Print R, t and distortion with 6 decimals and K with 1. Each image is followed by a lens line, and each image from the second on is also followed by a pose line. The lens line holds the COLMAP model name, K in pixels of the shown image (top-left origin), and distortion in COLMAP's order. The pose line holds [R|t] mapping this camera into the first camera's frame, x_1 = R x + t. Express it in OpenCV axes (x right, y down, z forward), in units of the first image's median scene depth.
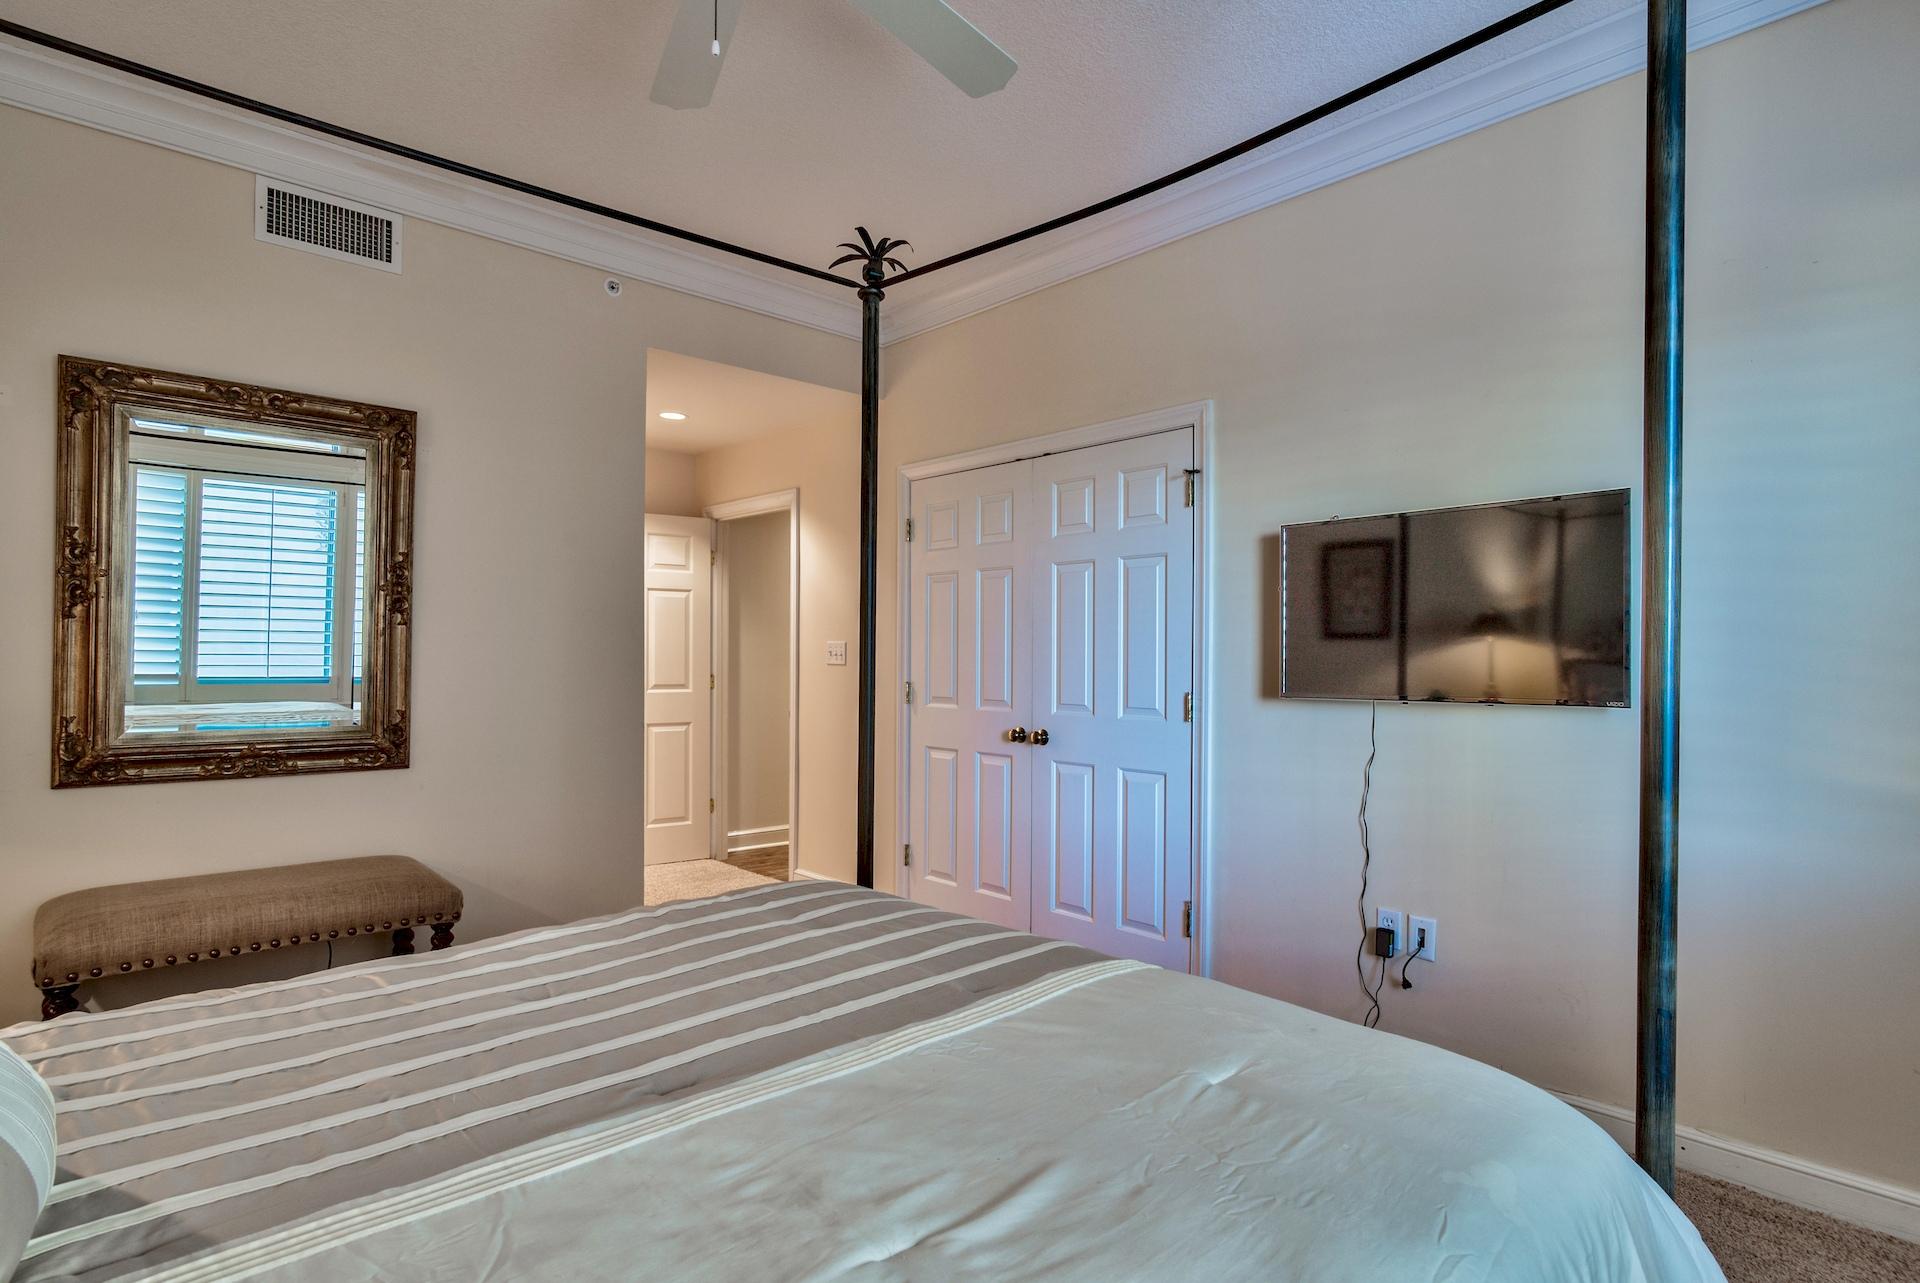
lens RADIAL K [[943.1, 0, 968.1], [0, 943.1, 631.1], [0, 0, 1]] dist [-0.002218, -0.000737]
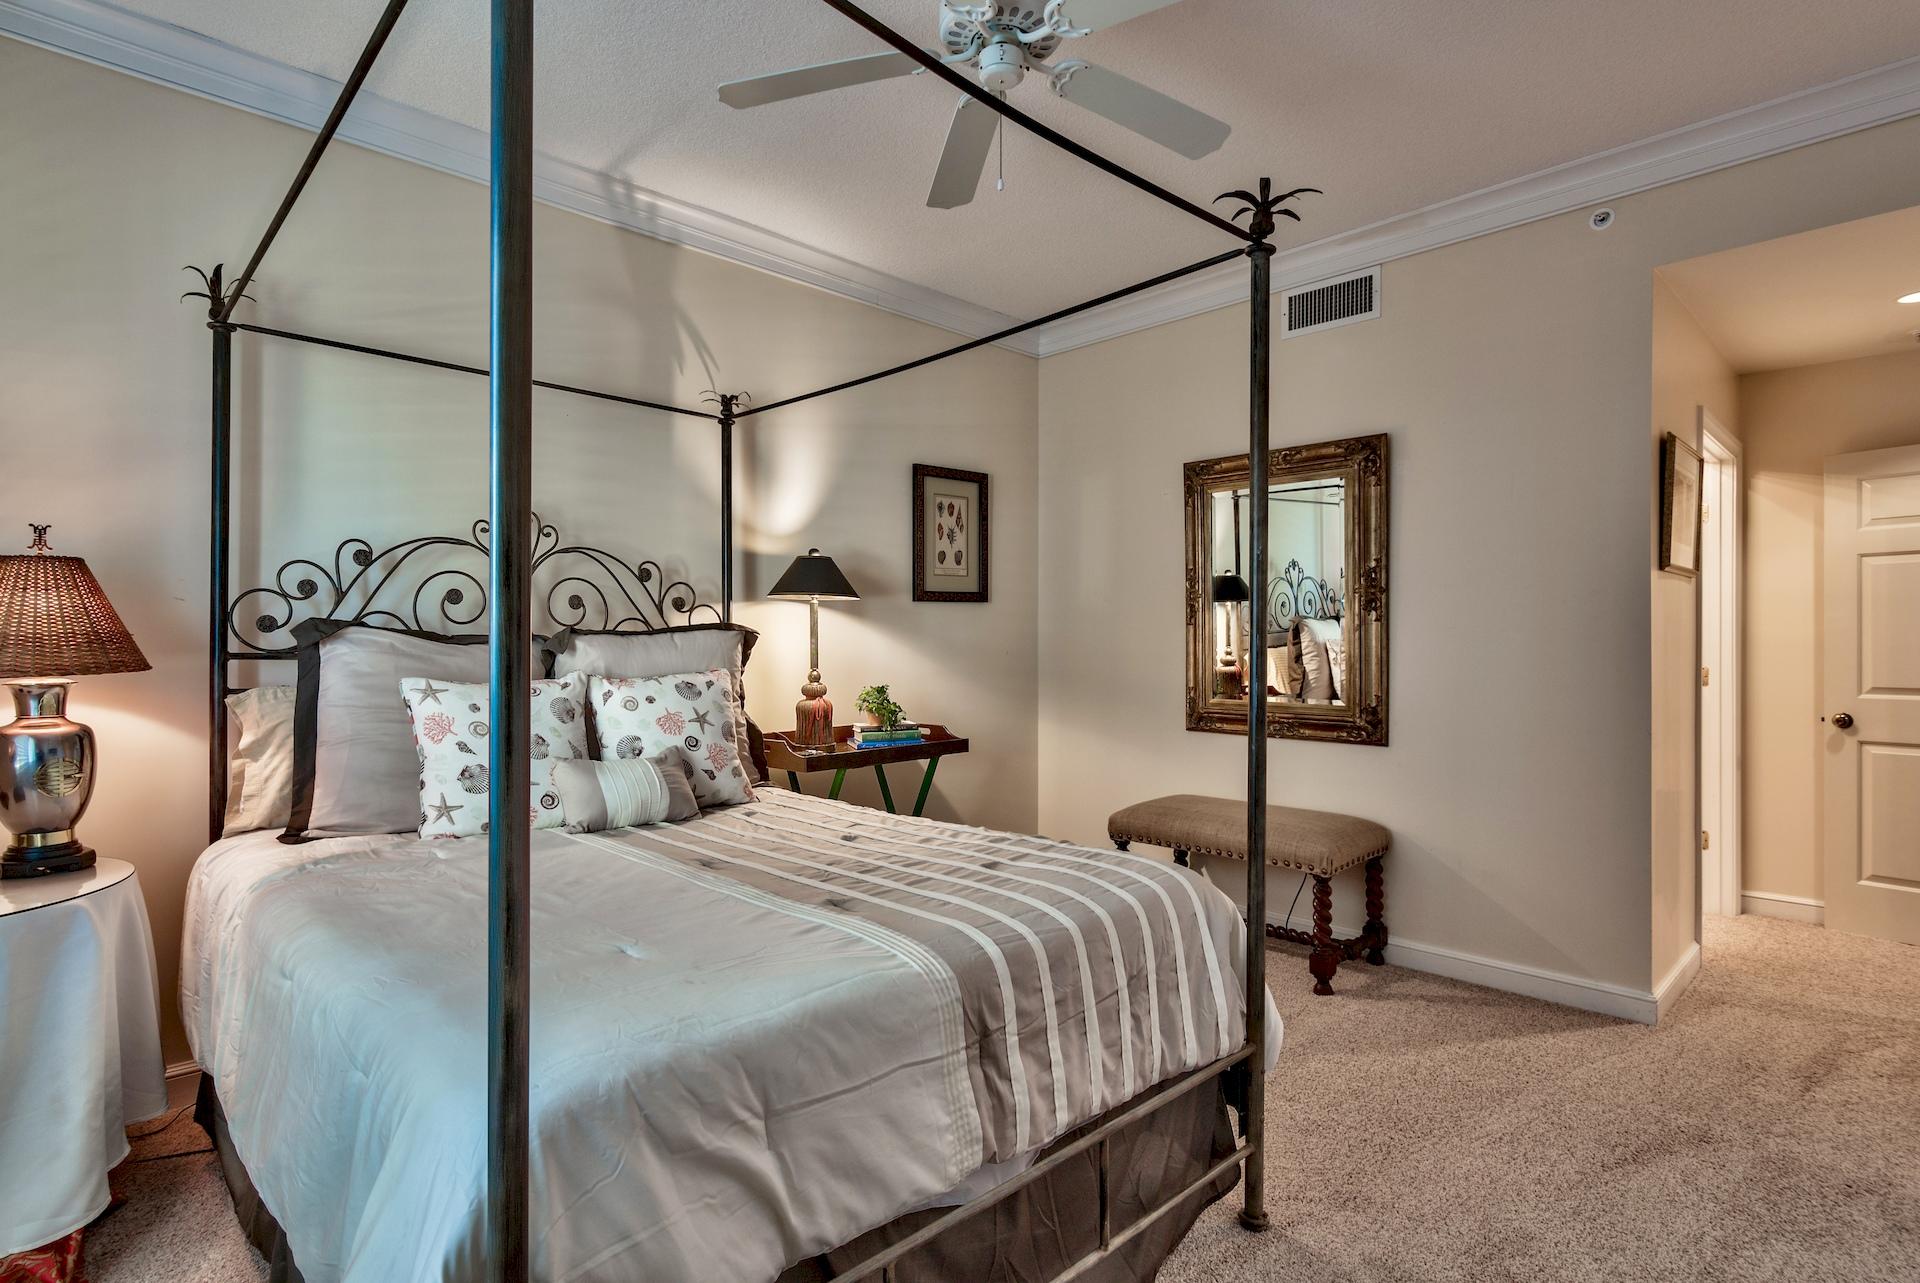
lens RADIAL K [[943.1, 0, 968.1], [0, 943.1, 631.1], [0, 0, 1]] dist [-0.002218, -0.000737]
pose [[0.057496, -0.026875, -0.997984, 0.541466], [0.020364, 0.999461, -0.025742, 0.025836], [0.998138, -0.018843, 0.058012, 0.451631]]
